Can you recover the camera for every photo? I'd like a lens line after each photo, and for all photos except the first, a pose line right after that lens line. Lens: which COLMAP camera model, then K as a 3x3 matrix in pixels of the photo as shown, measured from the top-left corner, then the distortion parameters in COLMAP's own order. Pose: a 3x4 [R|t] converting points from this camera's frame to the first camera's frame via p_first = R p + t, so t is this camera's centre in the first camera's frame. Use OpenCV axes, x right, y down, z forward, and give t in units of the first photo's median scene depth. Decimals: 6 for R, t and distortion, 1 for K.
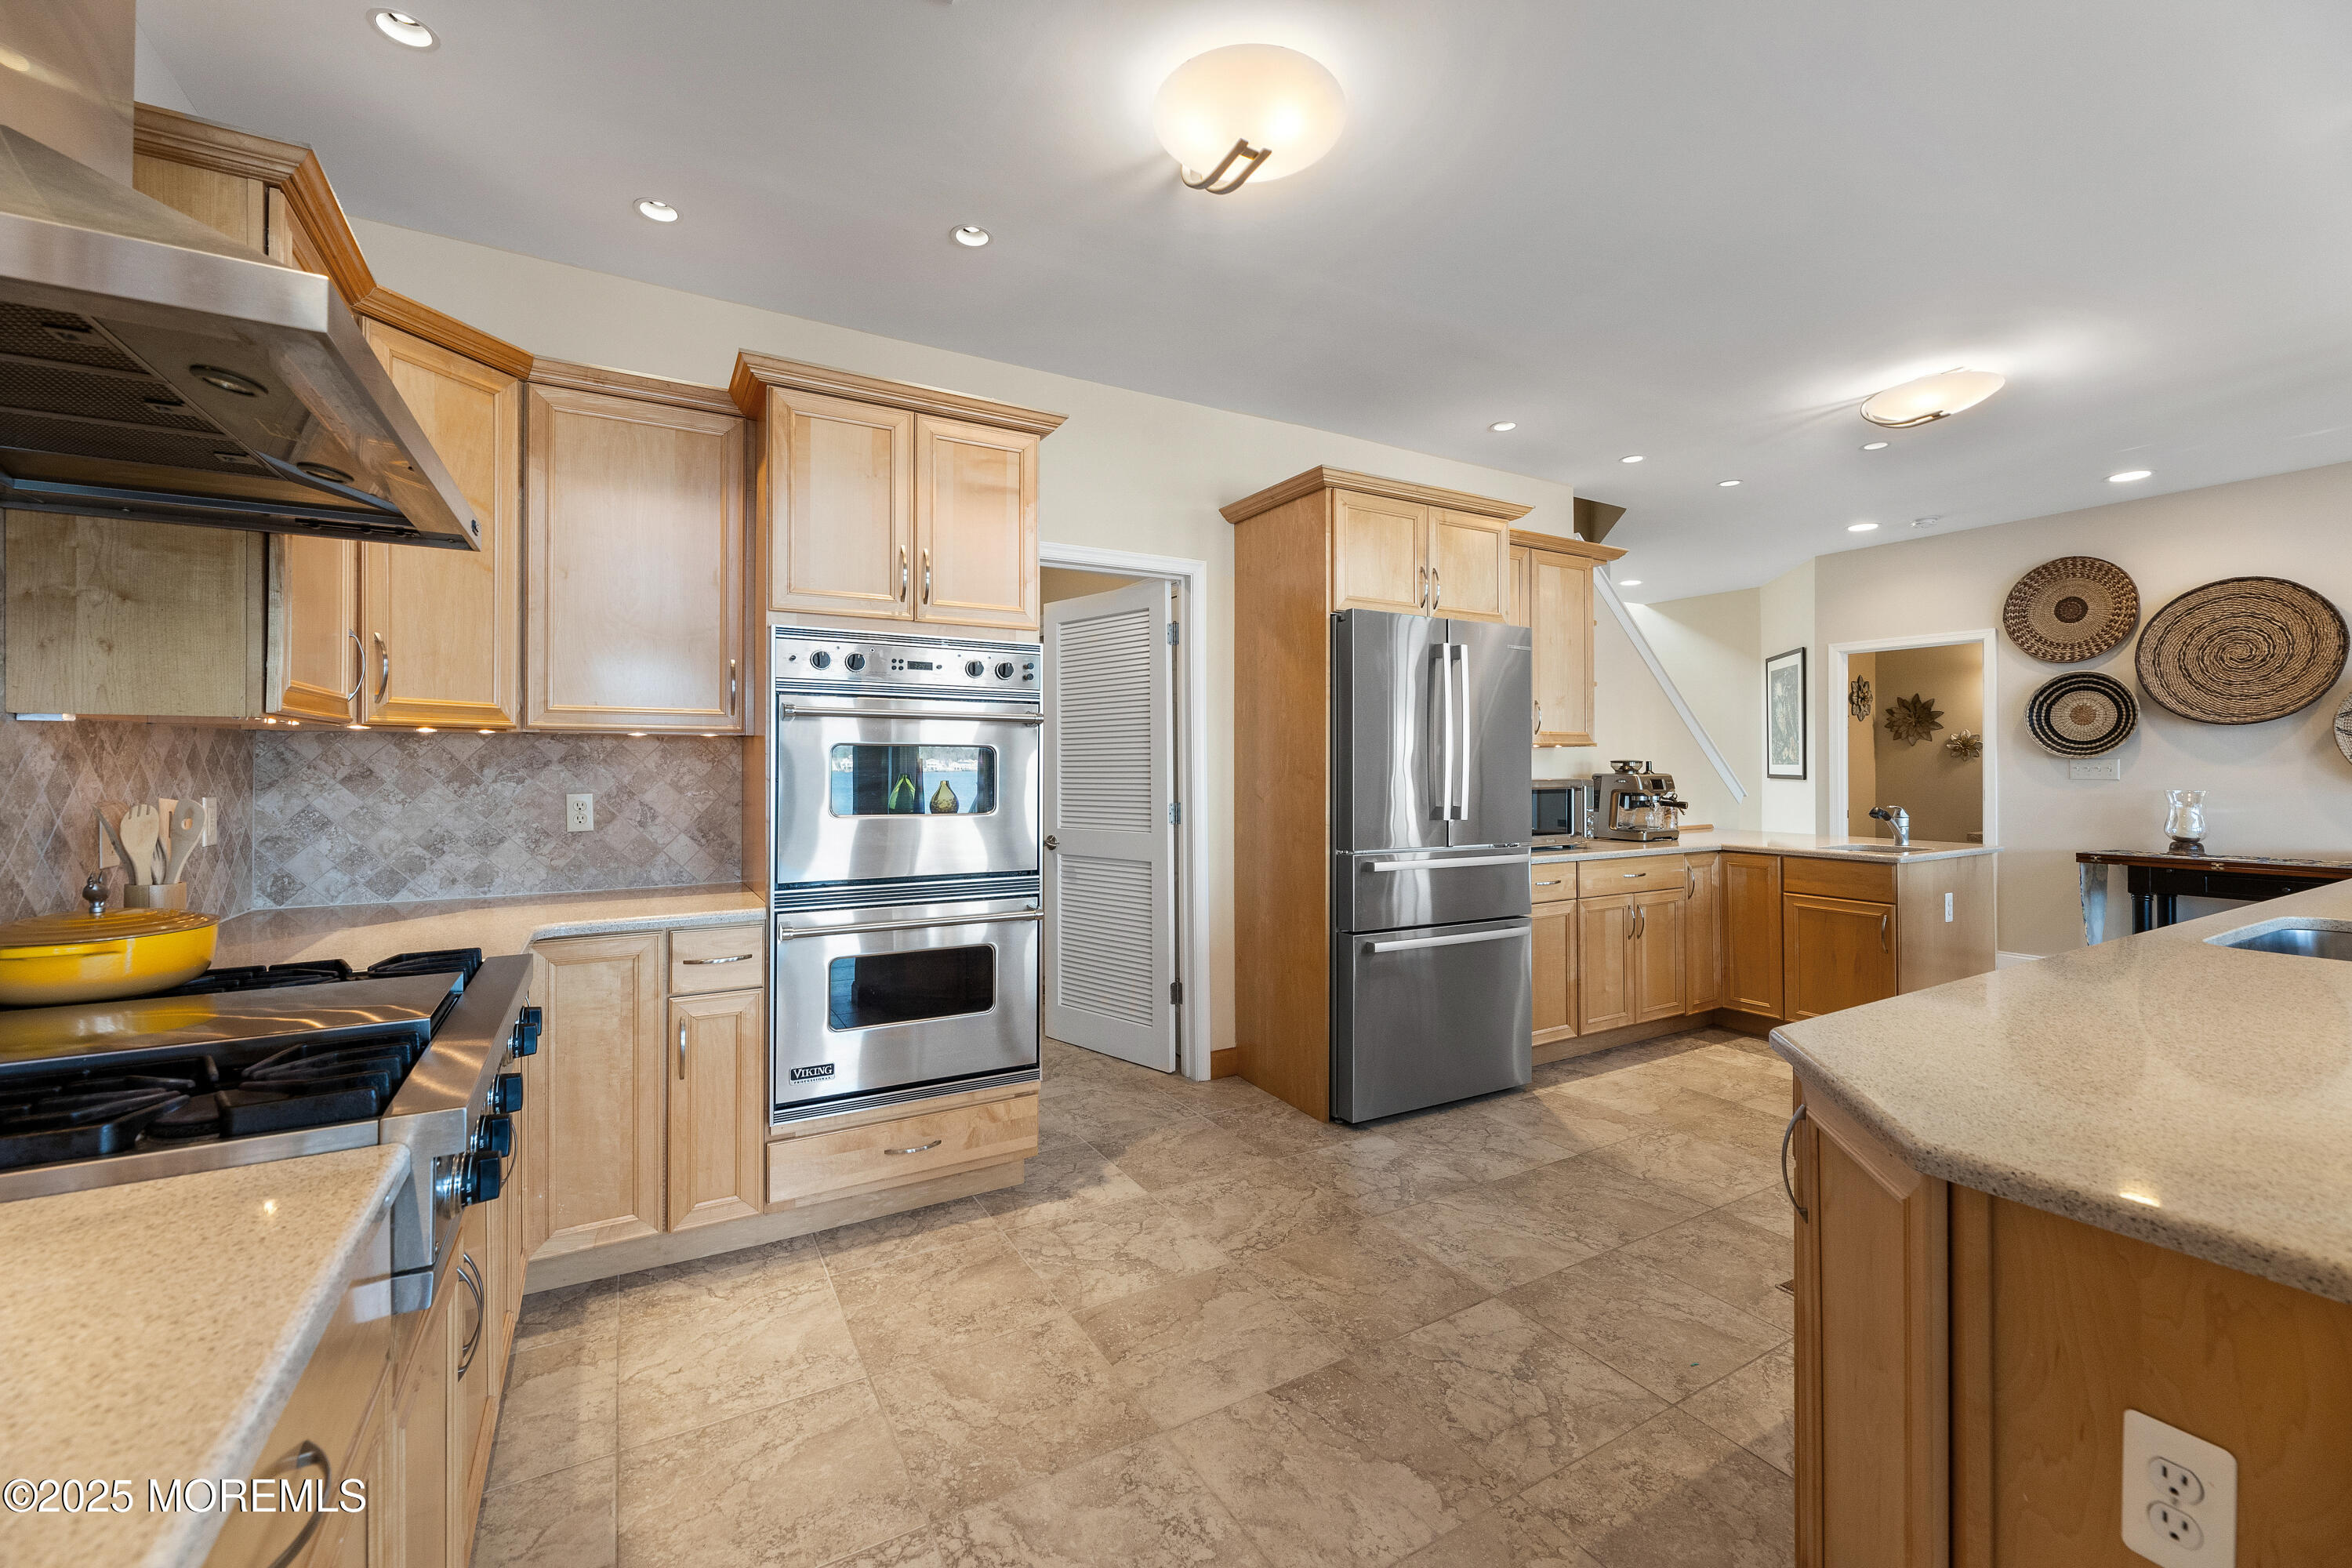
lens RADIAL K [[959.9, 0, 1167.6], [0, 959.9, 769.3], [0, 0, 1]] dist [-0.000332, -0.000427]
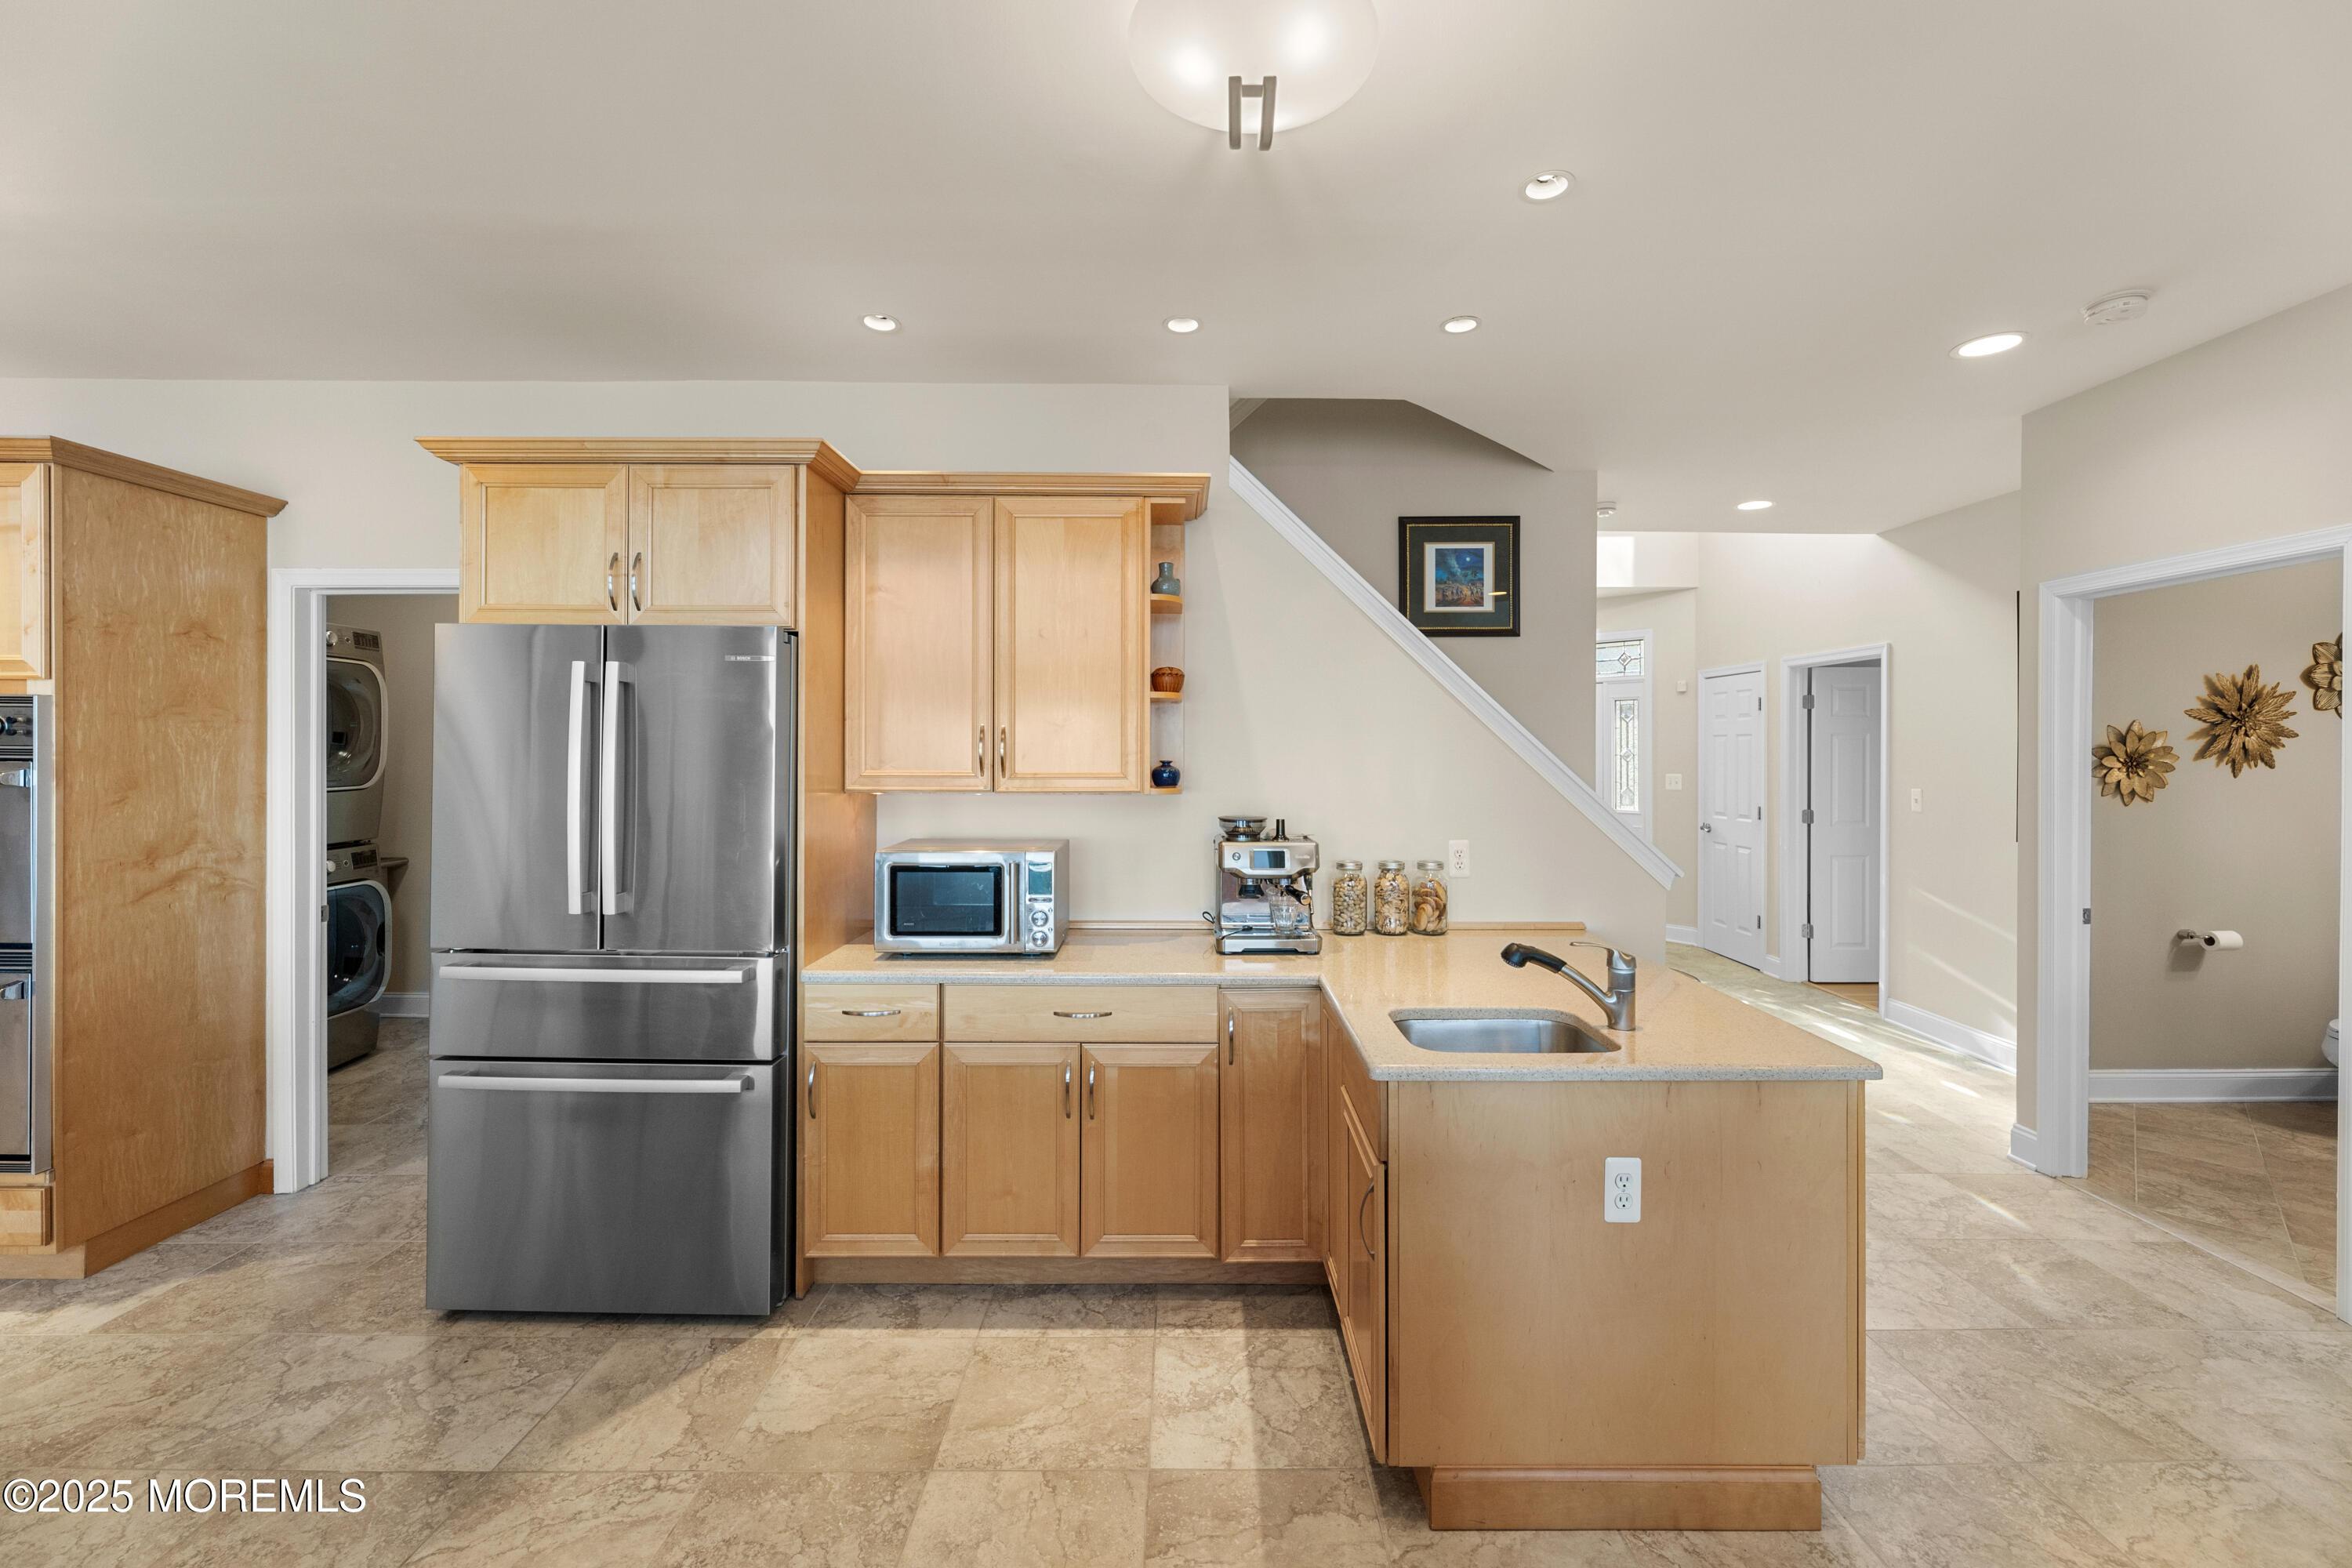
lens RADIAL K [[959.9, 0, 1191.9], [0, 959.9, 754.1], [0, 0, 1]] dist [-0.000332, -0.000427]
pose [[0.868824, 0.009810, -0.495023, 1.203222], [-0.007687, 0.999950, 0.006325, -0.083748], [0.495061, -0.001691, 0.868857, 0.718035]]
